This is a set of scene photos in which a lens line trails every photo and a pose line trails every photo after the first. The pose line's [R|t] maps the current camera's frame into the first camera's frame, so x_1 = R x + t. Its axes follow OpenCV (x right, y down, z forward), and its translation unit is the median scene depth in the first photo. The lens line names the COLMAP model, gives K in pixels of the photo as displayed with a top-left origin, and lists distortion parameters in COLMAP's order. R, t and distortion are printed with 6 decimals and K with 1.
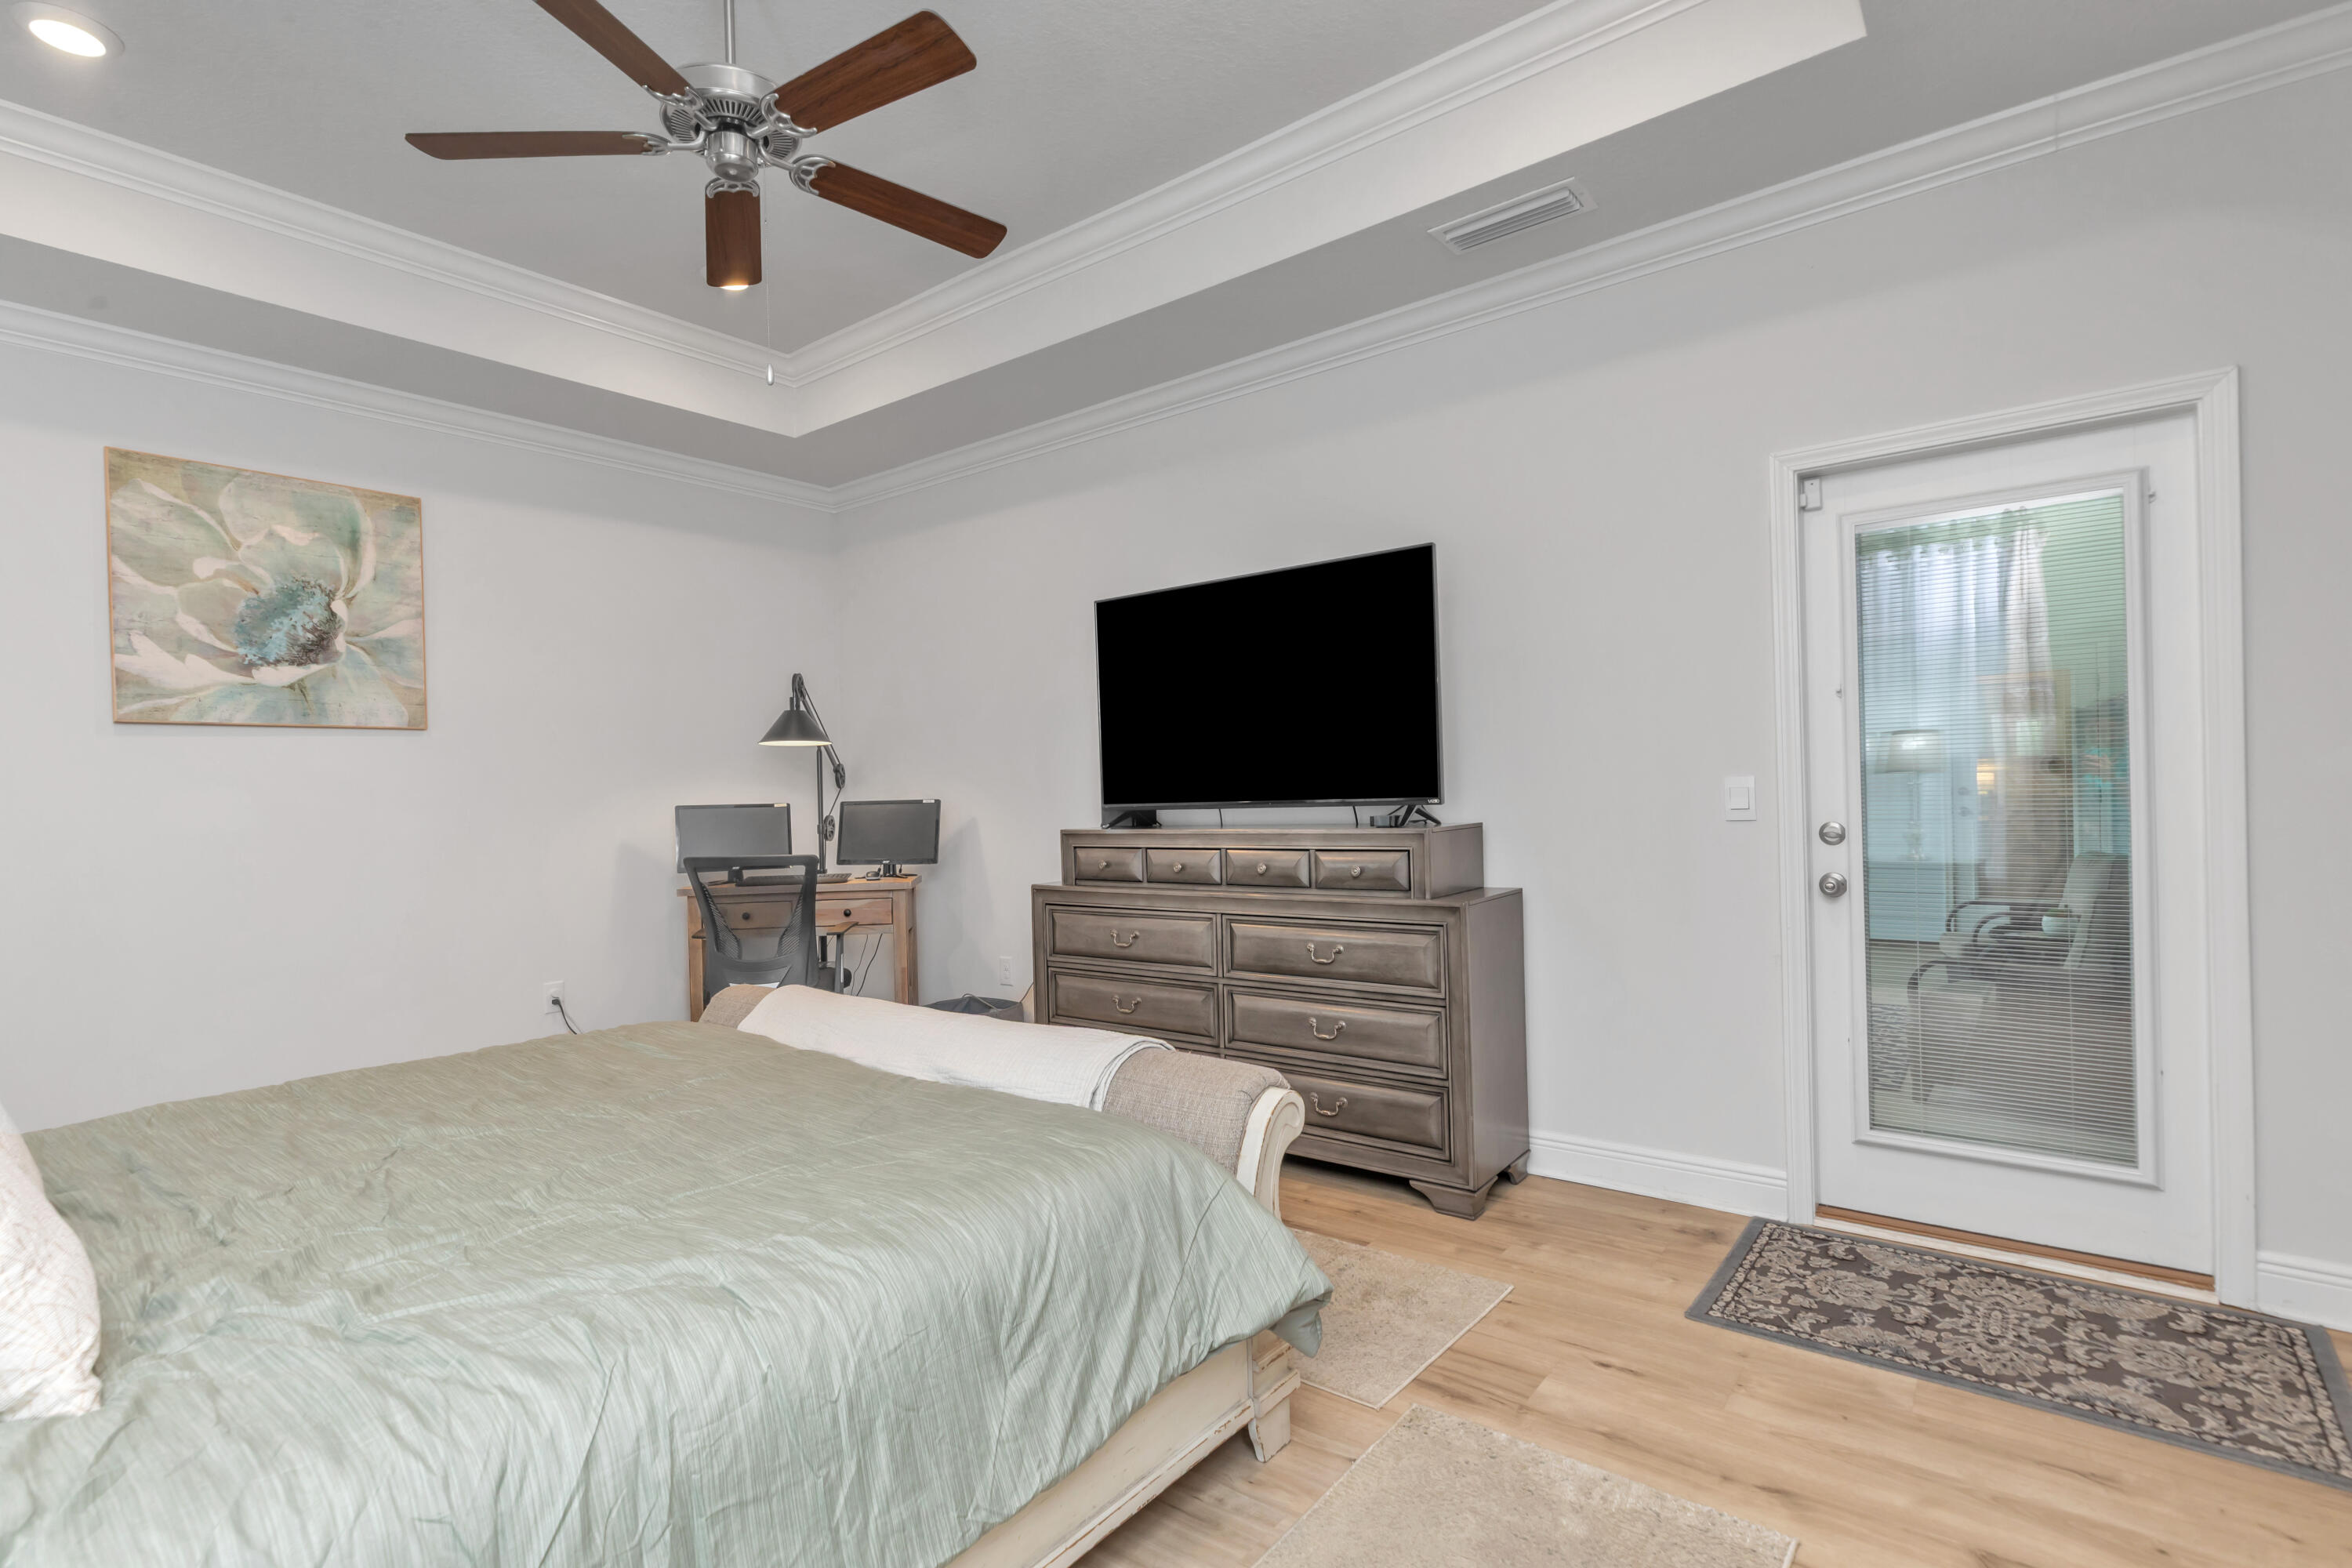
lens RADIAL K [[1106.0, 0, 1158.1], [0, 1106.0, 789.2], [0, 0, 1]] dist [0.001787, 0.000463]
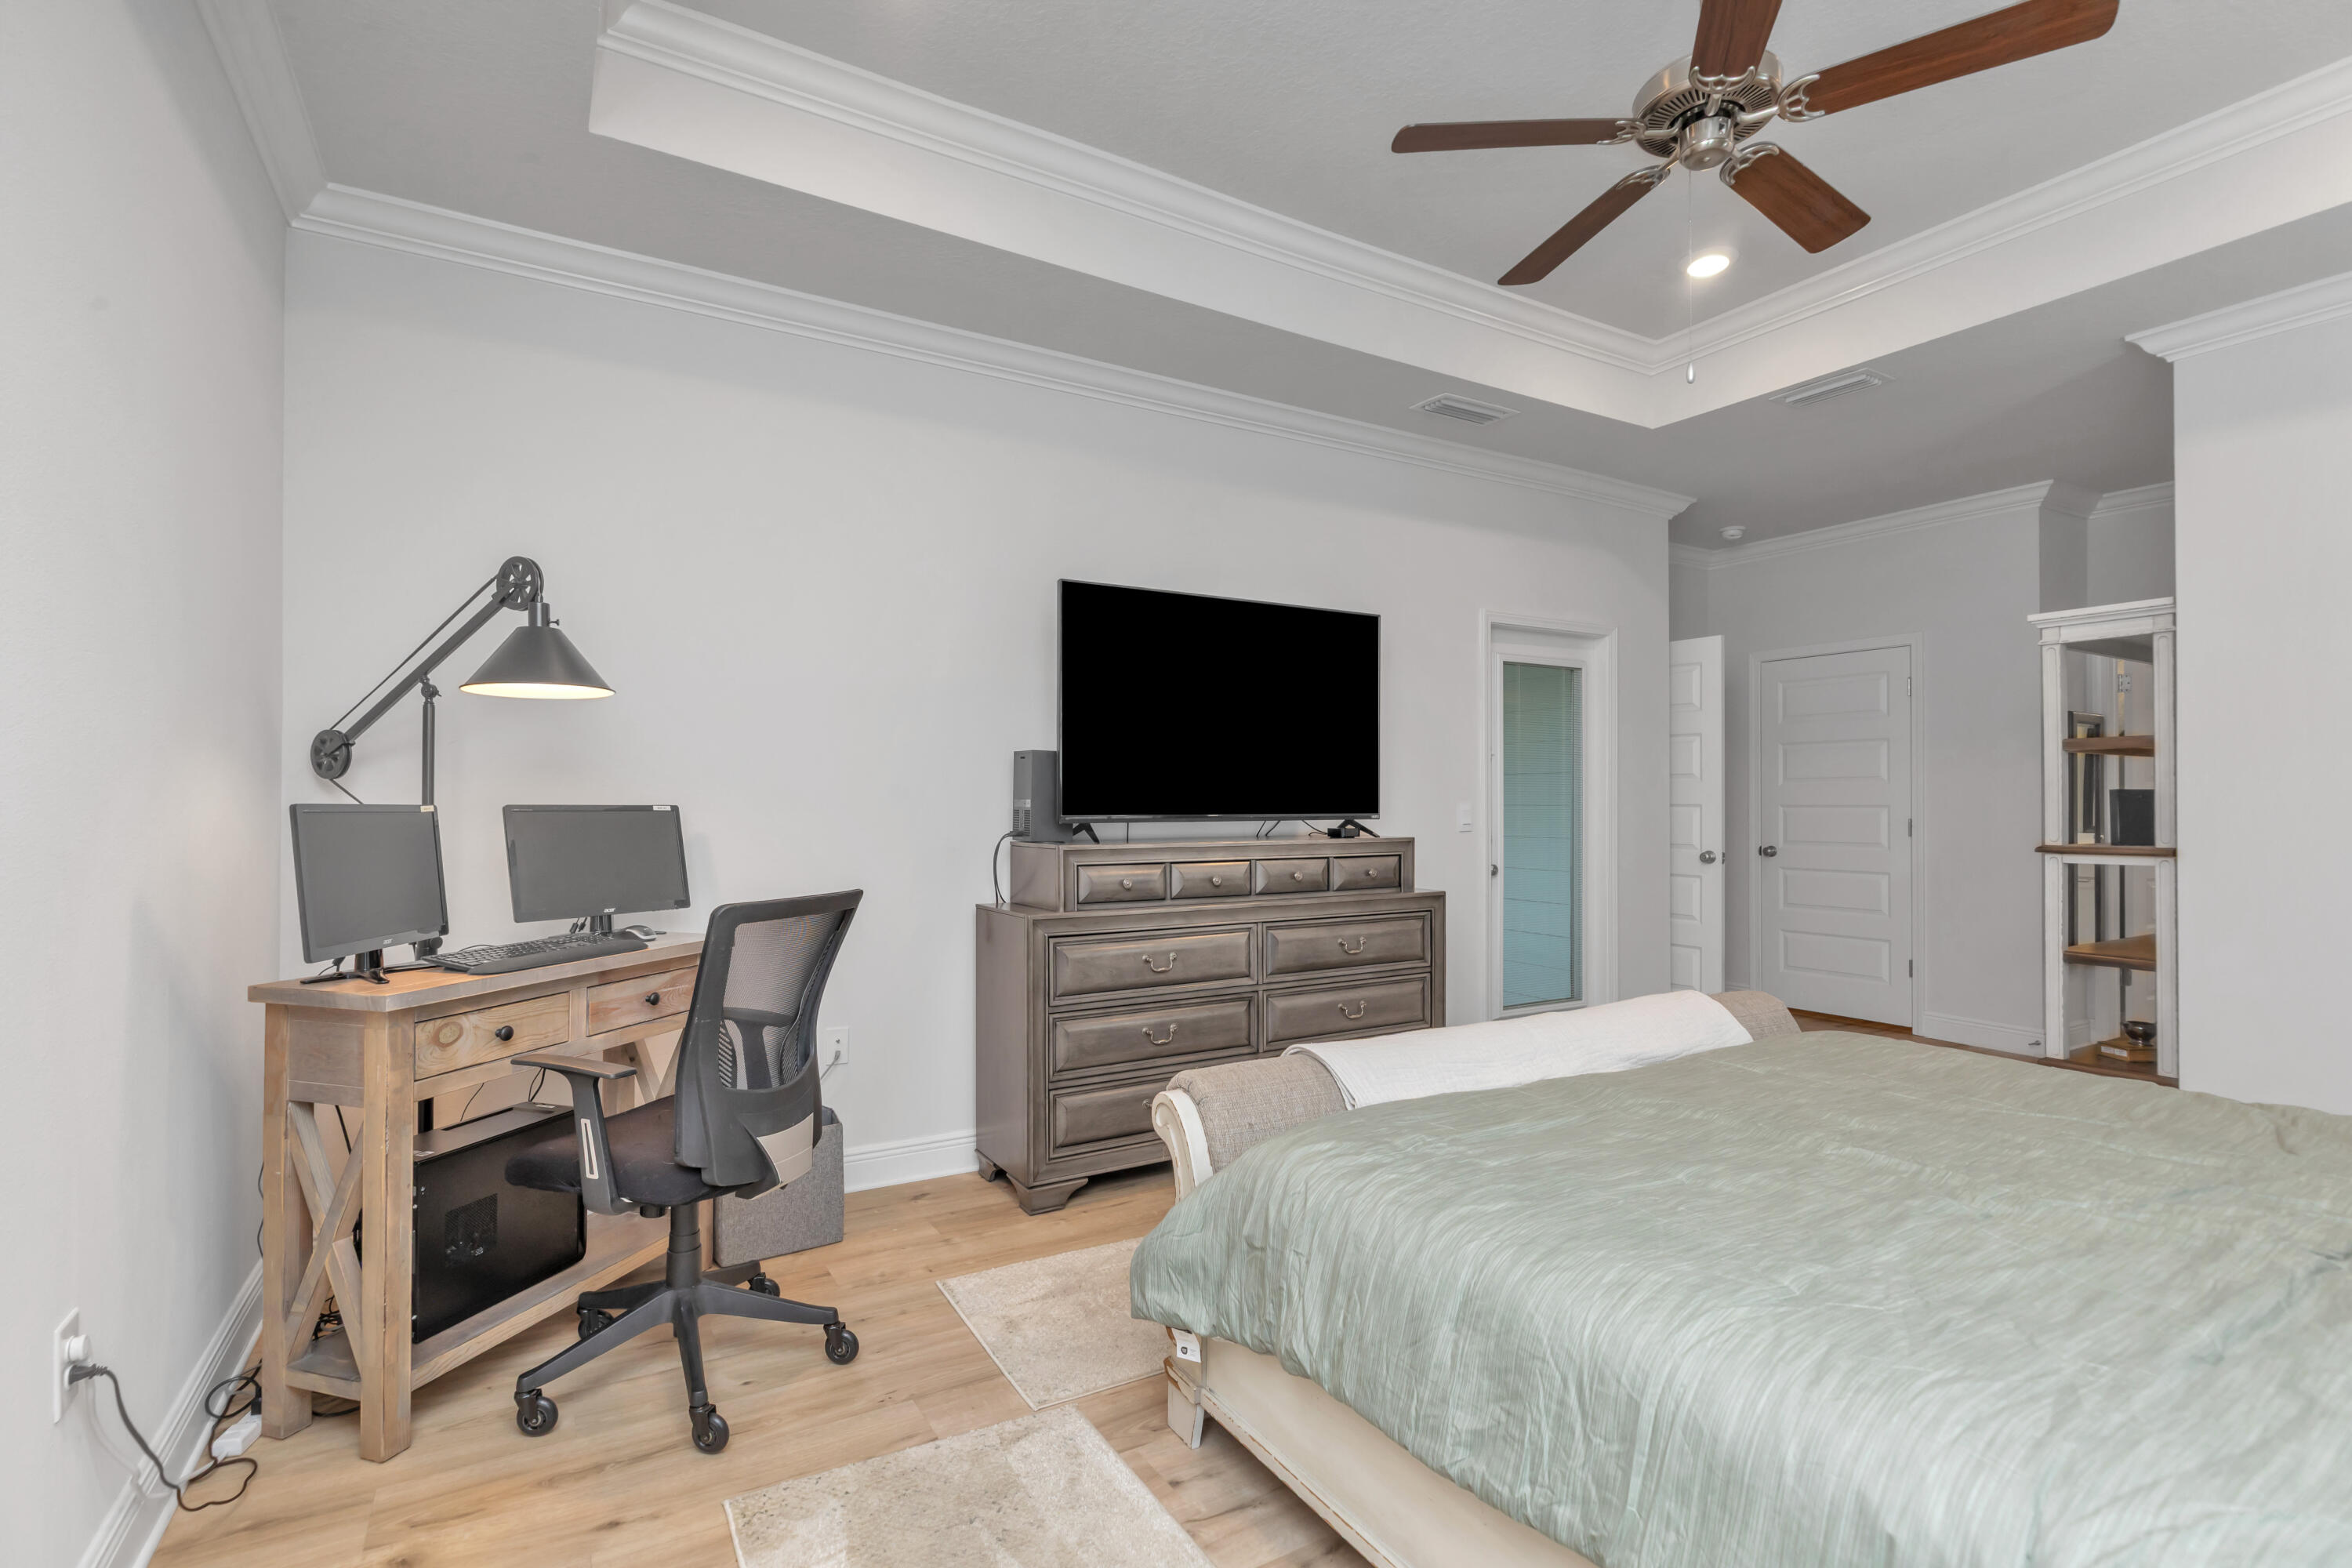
lens RADIAL K [[1106.0, 0, 1166.7], [0, 1106.0, 794.8], [0, 0, 1]] dist [0.001787, 0.000463]
pose [[0.348761, 0.036837, 0.936488, -0.901690], [-0.011899, 0.999321, -0.034877, 0.028983], [-0.937136, 0.001021, 0.348962, 0.686893]]
